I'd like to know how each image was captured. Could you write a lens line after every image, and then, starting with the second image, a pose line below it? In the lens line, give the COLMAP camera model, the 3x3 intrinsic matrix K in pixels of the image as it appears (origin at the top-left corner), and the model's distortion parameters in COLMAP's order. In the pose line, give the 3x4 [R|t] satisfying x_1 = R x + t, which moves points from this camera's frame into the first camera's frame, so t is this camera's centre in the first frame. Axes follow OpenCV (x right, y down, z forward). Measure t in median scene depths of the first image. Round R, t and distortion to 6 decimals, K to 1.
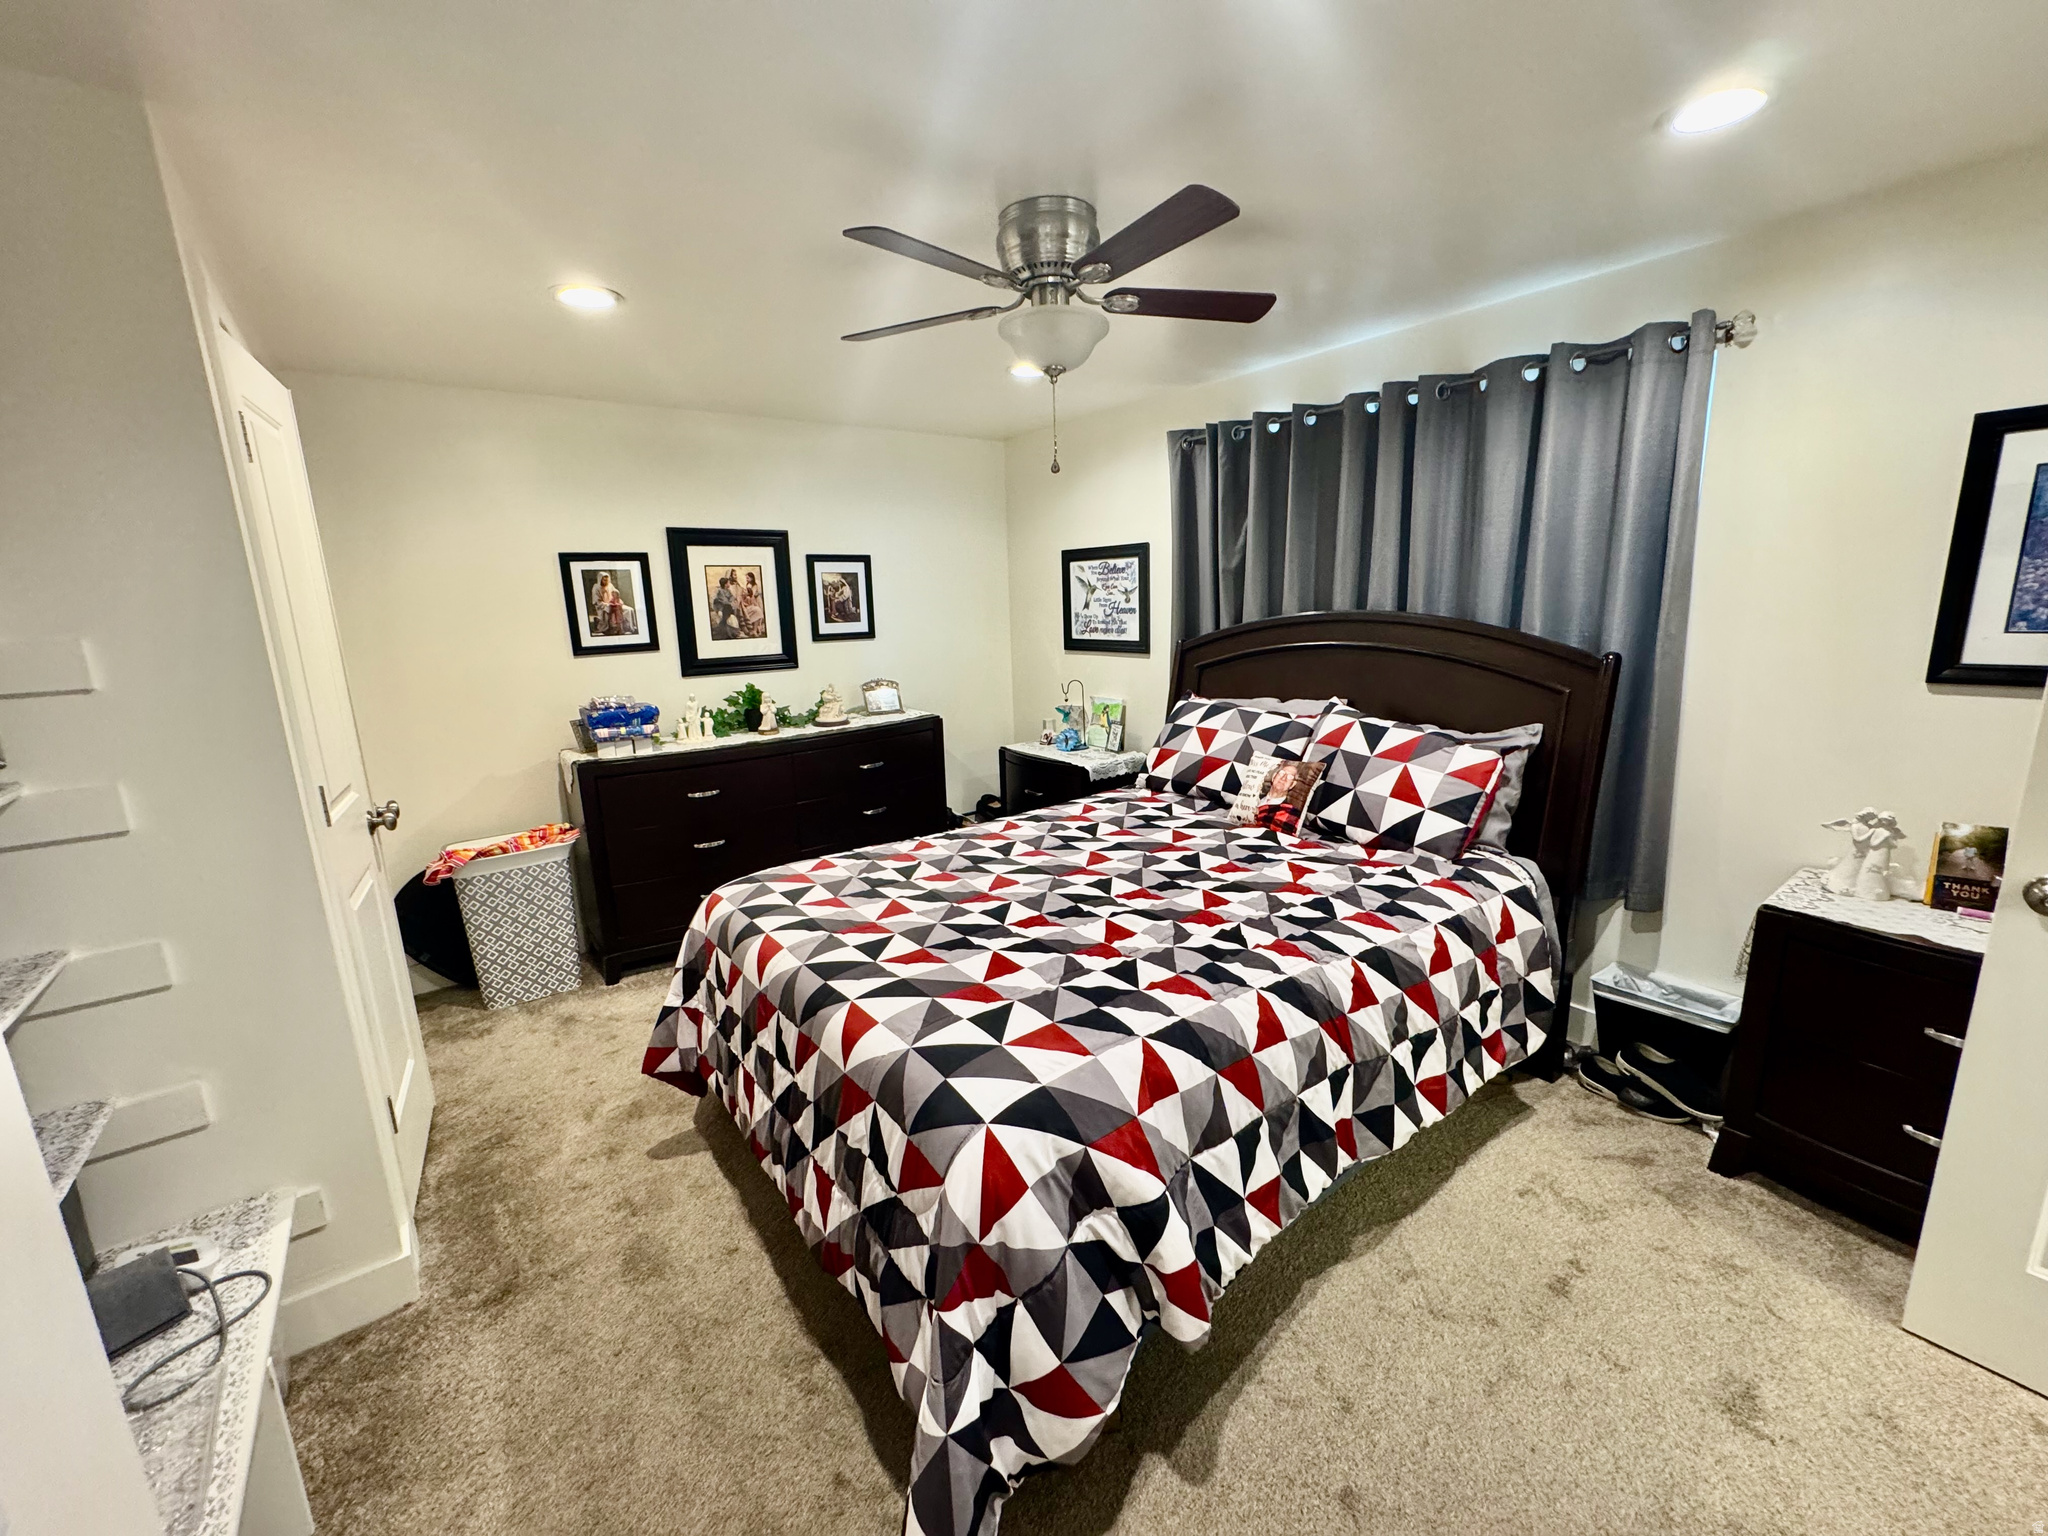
lens RADIAL K [[812.7, 0, 1024.0], [0, 812.7, 768.0], [0, 0, 1]] dist [0.000772, -0.000213]
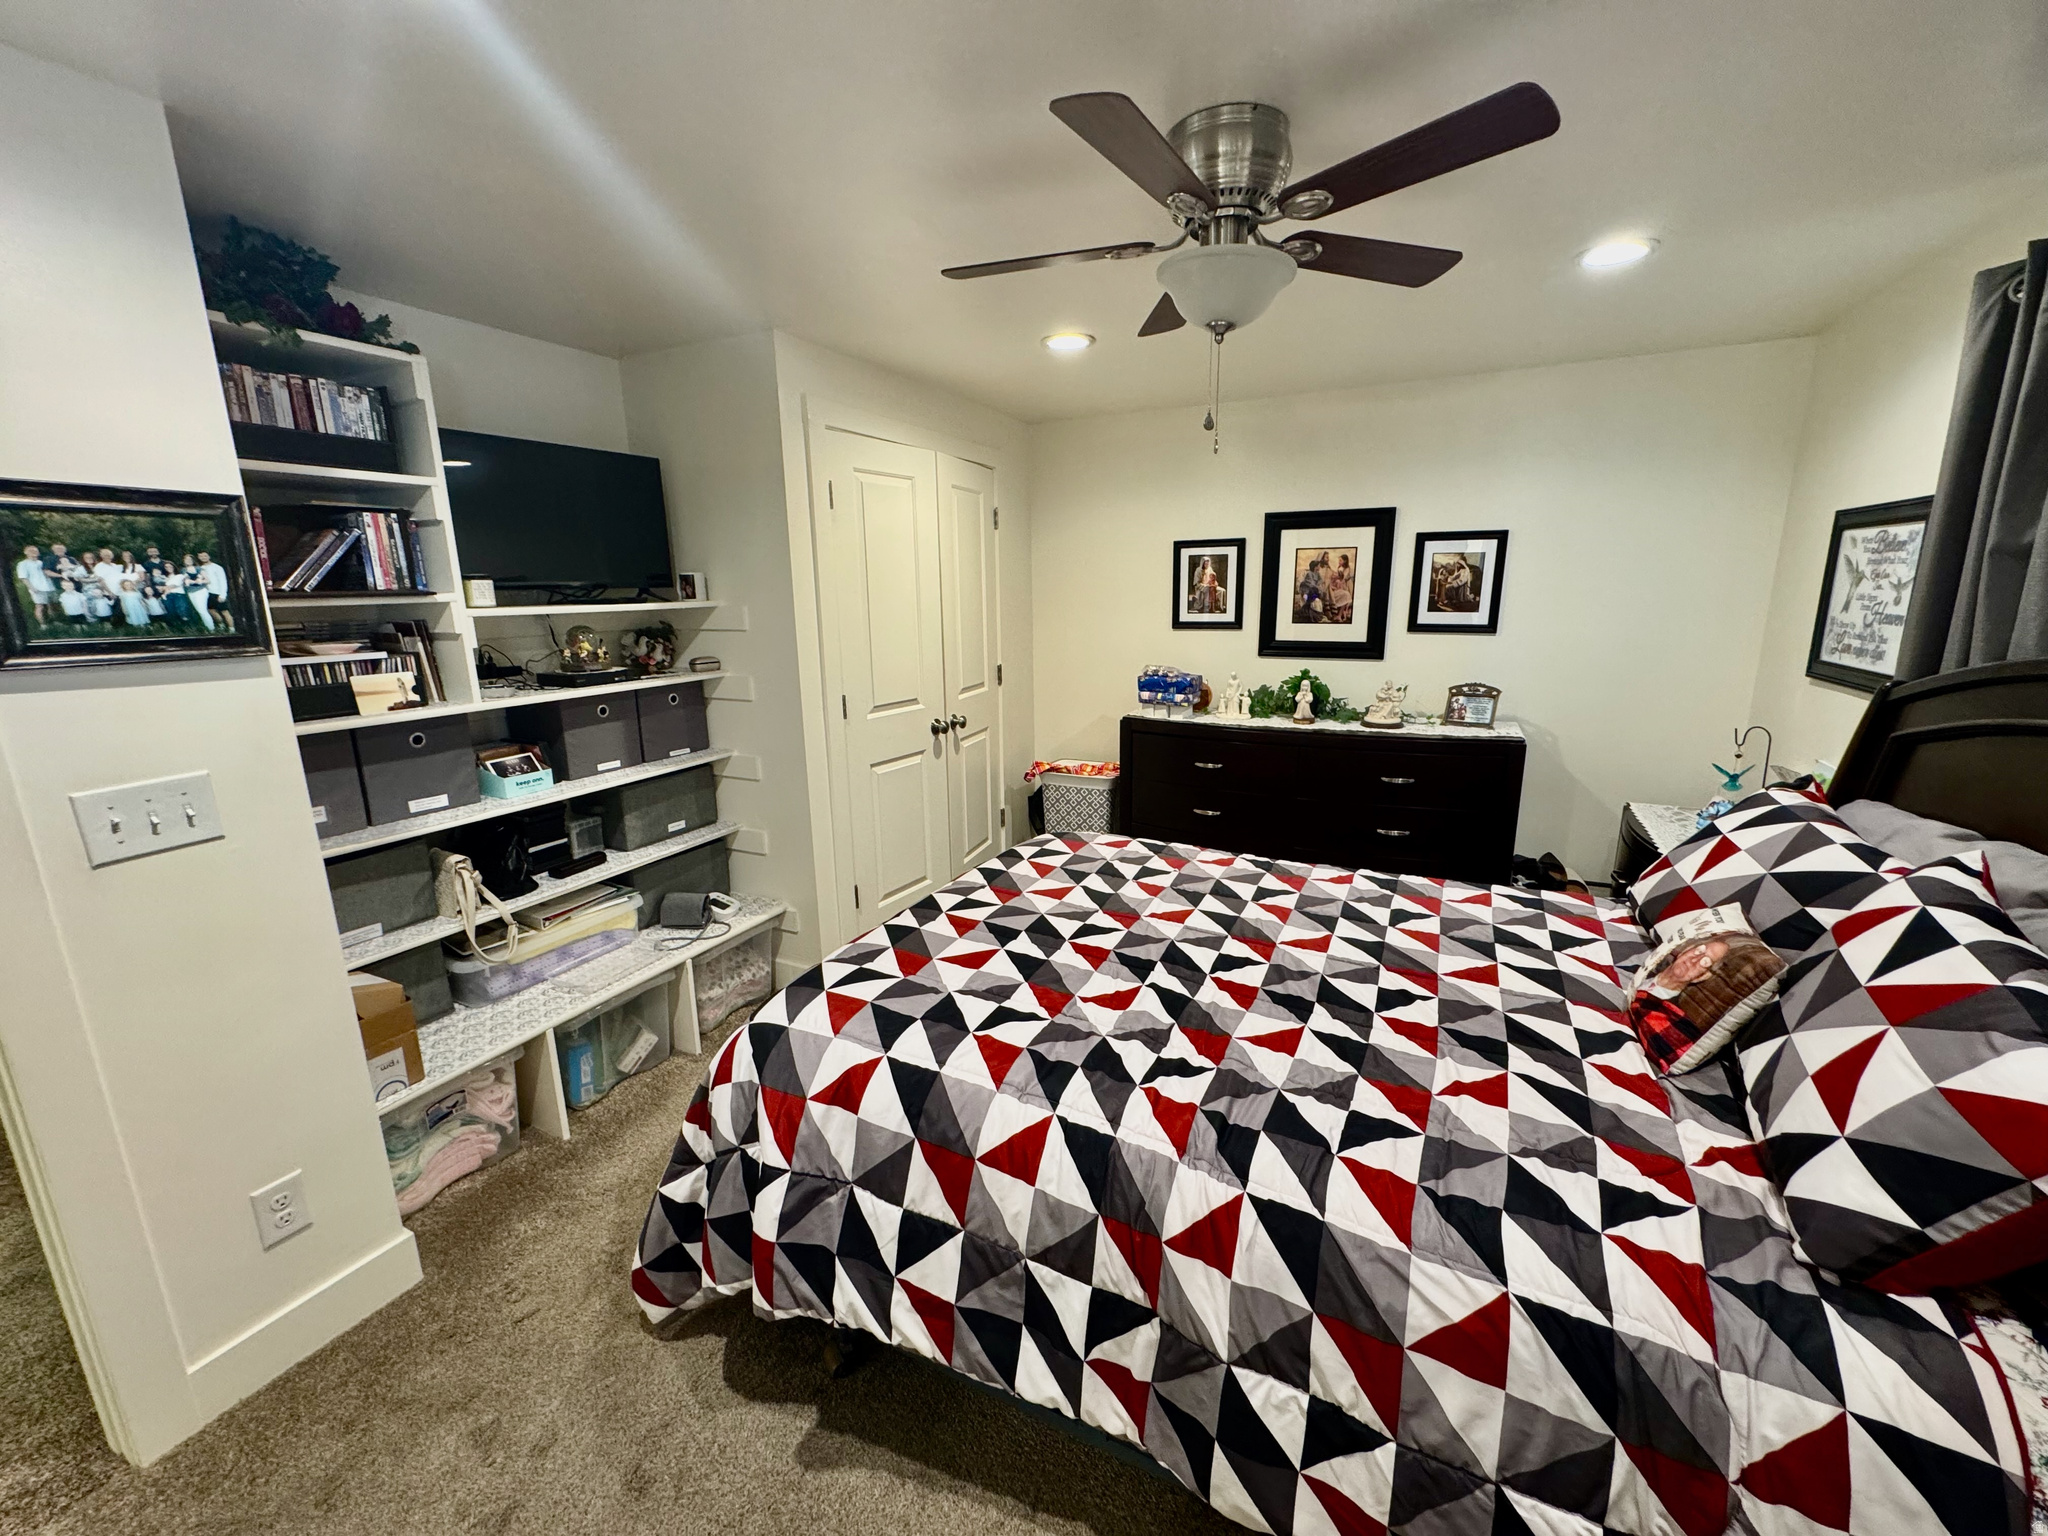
lens RADIAL K [[812.7, 0, 1024.0], [0, 812.7, 768.0], [0, 0, 1]] dist [0.000772, -0.000213]
pose [[0.445760, 0.222310, -0.867108, 0.422032], [-0.186028, 0.970529, 0.153192, -0.082128], [0.875609, 0.093019, 0.473978, 0.269213]]
